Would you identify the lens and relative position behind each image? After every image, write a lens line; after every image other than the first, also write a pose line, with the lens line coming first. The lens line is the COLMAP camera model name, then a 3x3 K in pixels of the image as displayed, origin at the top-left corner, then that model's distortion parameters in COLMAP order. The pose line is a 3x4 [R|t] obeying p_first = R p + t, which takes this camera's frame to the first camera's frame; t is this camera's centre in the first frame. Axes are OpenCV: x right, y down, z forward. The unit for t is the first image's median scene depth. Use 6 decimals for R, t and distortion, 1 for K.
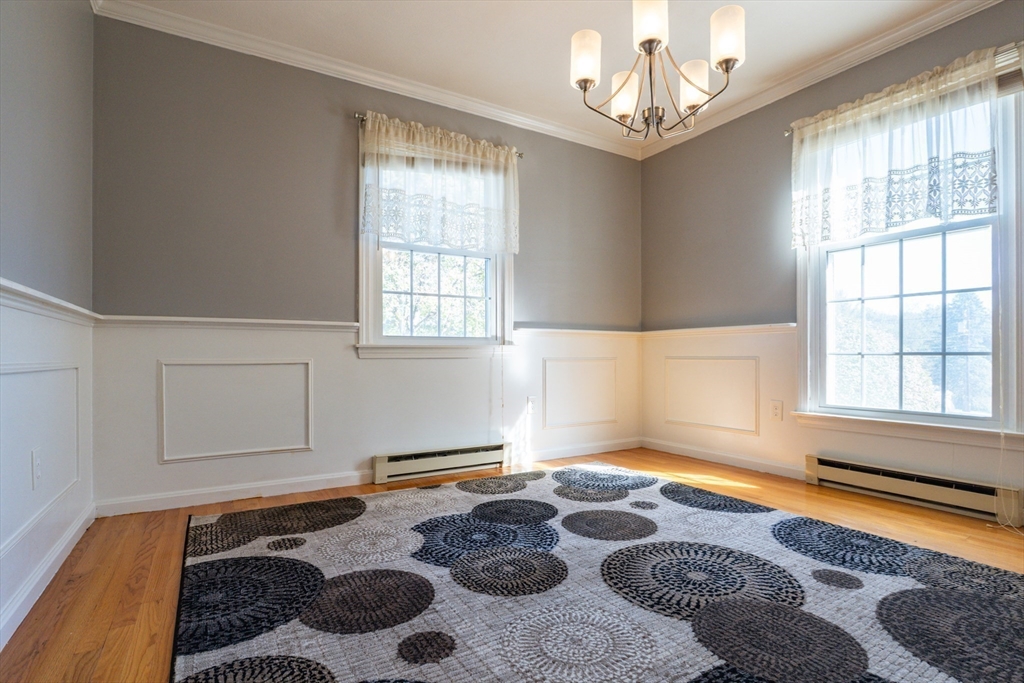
lens RADIAL K [[500.9, 0, 515.7], [0, 500.9, 344.1], [0, 0, 1]] dist [-0.014872, 0.000841]
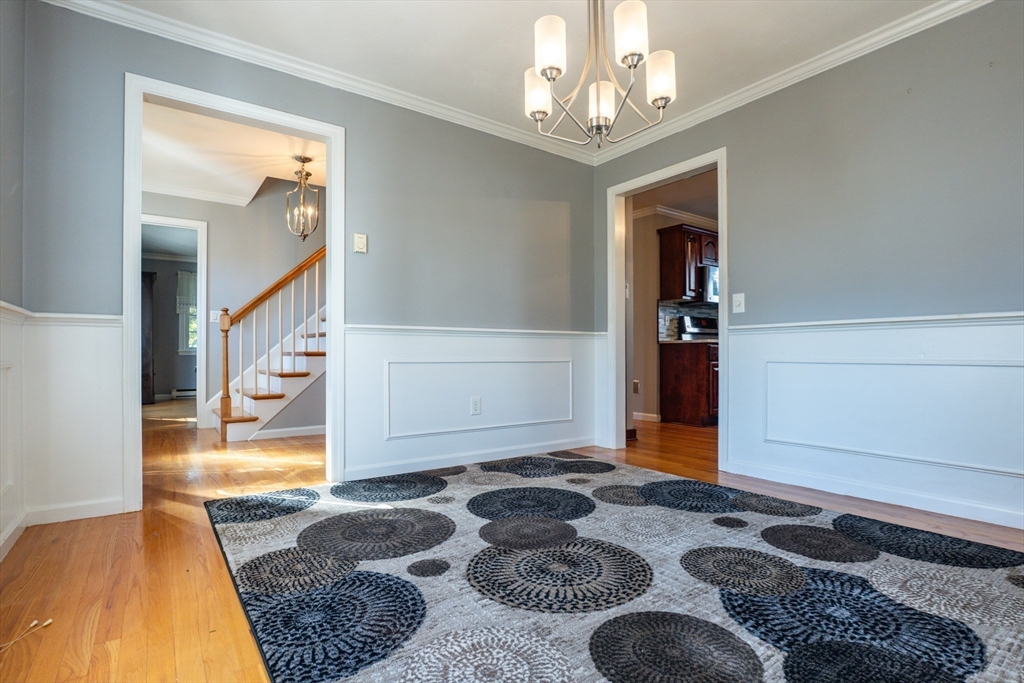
lens RADIAL K [[500.9, 0, 515.7], [0, 500.9, 344.1], [0, 0, 1]] dist [-0.014872, 0.000841]
pose [[-0.997083, -0.002328, -0.076284, 0.496166], [0.000901, 0.999106, -0.042267, 0.040369], [0.076314, -0.042212, -0.996190, 1.904495]]
